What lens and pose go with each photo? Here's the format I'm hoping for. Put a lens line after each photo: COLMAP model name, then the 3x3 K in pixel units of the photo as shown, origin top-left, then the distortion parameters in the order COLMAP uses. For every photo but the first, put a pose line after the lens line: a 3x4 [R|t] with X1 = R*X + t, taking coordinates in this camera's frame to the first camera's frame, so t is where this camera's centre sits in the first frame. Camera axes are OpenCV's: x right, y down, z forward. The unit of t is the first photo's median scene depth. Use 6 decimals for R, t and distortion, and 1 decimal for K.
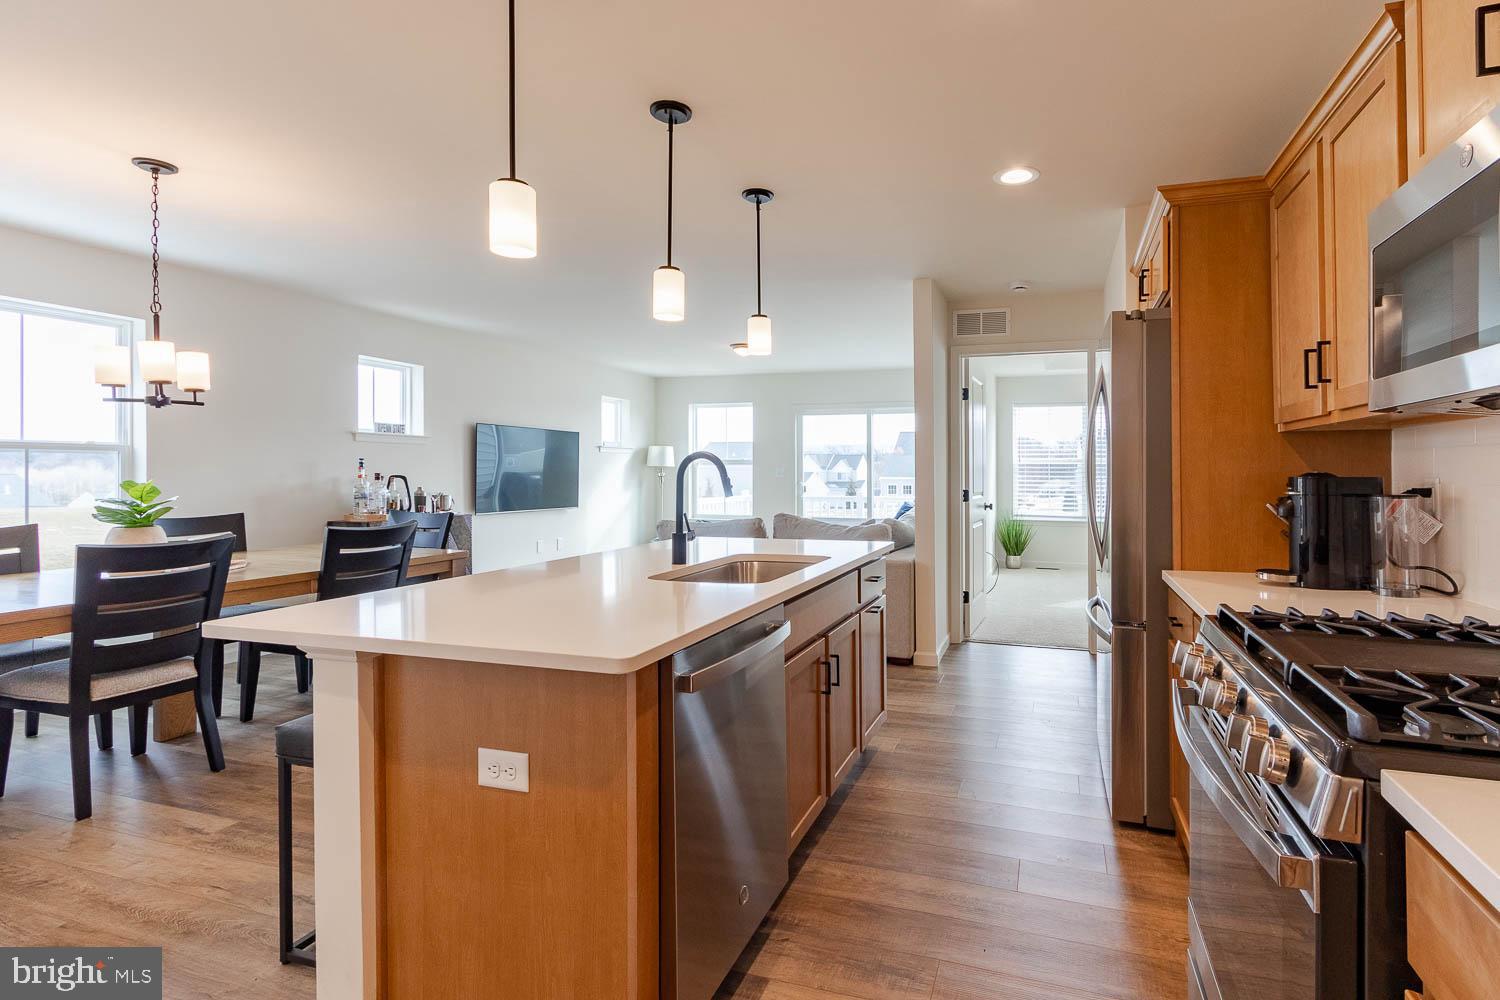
lens RADIAL K [[654.5, 0, 754.6], [0, 654.5, 473.5], [0, 0, 1]] dist [0.008685, -0.000012]
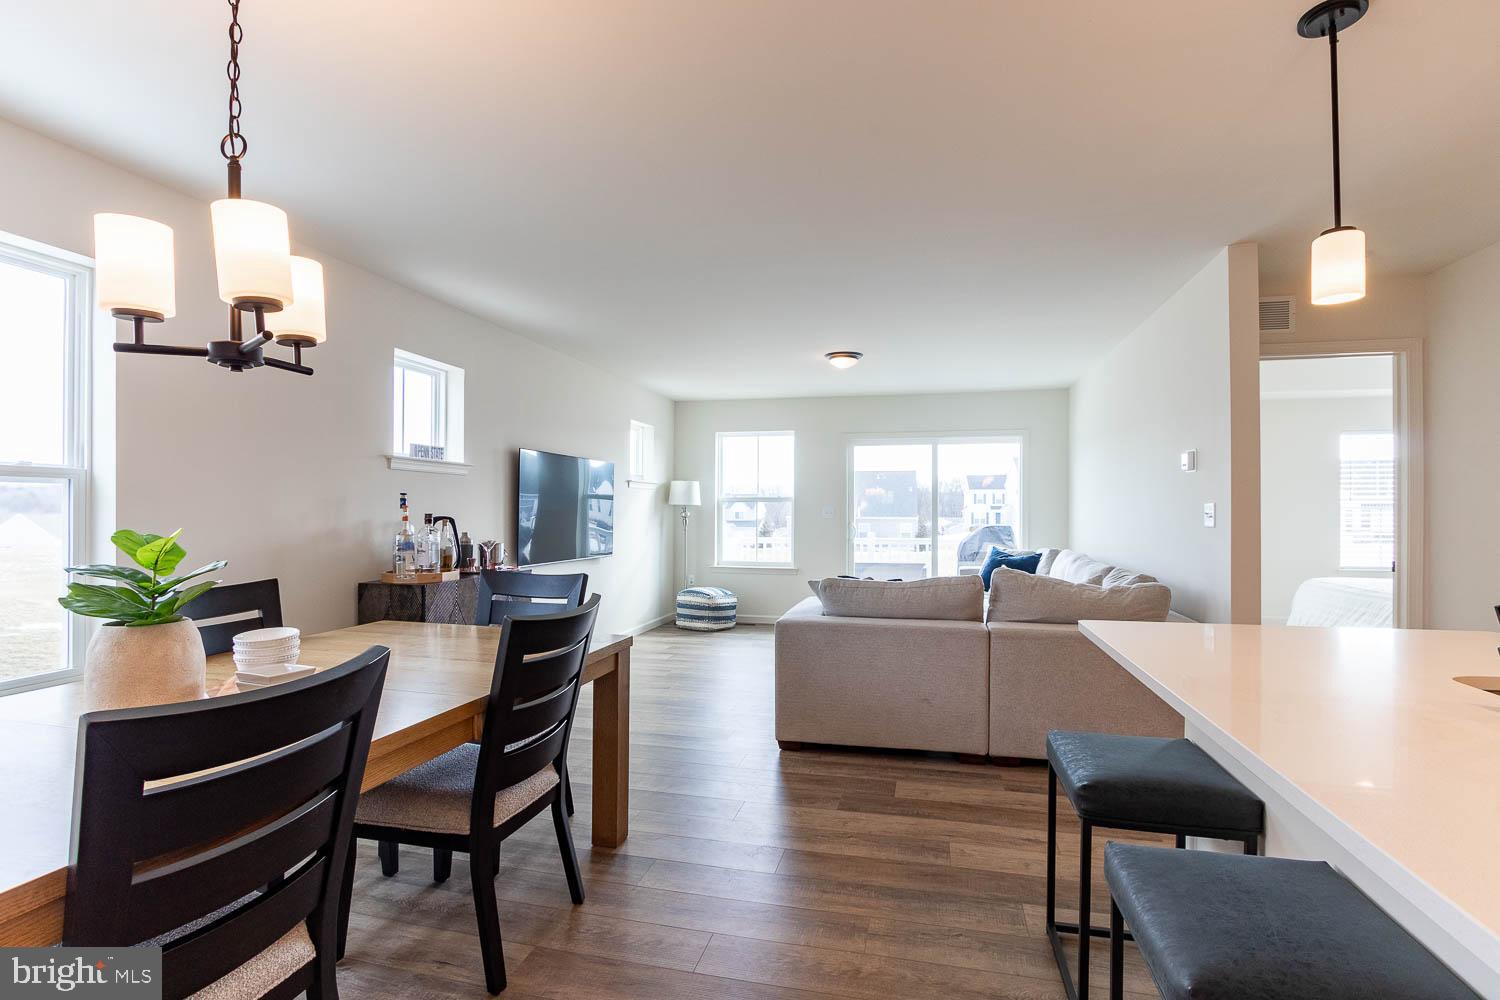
lens RADIAL K [[705.2, 0, 782.0], [0, 705.2, 510.8], [0, 0, 1]] dist [-0.009023, 0.001183]
pose [[0.997390, -0.001452, 0.072181, -0.440670], [0.001615, 0.999996, -0.002195, -0.002265], [-0.072178, 0.002306, 0.997389, 0.385892]]
